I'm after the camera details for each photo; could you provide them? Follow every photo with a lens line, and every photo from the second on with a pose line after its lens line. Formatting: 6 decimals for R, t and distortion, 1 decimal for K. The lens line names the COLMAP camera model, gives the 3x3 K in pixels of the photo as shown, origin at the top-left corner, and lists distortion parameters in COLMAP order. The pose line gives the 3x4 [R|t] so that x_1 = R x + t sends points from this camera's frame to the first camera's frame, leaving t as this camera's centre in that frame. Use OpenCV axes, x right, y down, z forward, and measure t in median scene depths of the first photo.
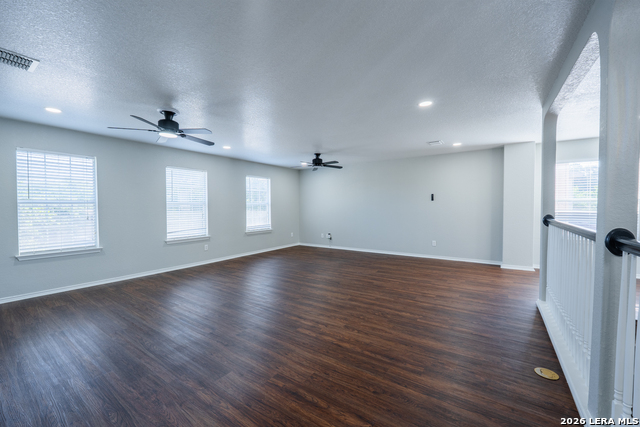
lens RADIAL K [[263.3, 0, 313.5], [0, 263.3, 213.4], [0, 0, 1]] dist [-0.001958, -0.000668]
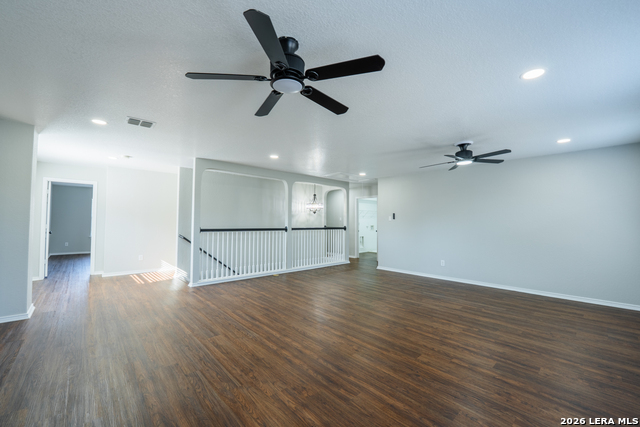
lens RADIAL K [[263.3, 0, 313.5], [0, 263.3, 213.4], [0, 0, 1]] dist [-0.001958, -0.000668]
pose [[-0.974047, 0.001777, 0.226341, -0.092602], [0.000482, 0.999983, -0.005778, -0.037520], [-0.226347, -0.005519, -0.974031, 1.482843]]
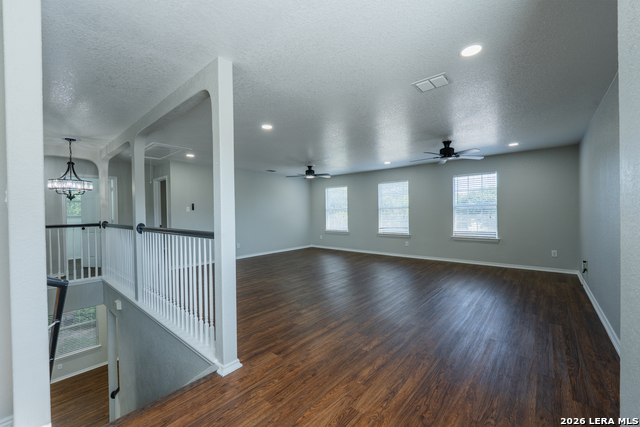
lens RADIAL K [[263.3, 0, 313.5], [0, 263.3, 213.4], [0, 0, 1]] dist [-0.001958, -0.000668]
pose [[-0.105637, 0.013109, -0.994318, 0.958025], [-0.012721, 0.999813, 0.014533, -0.025861], [0.994323, 0.014184, -0.105450, 0.803038]]
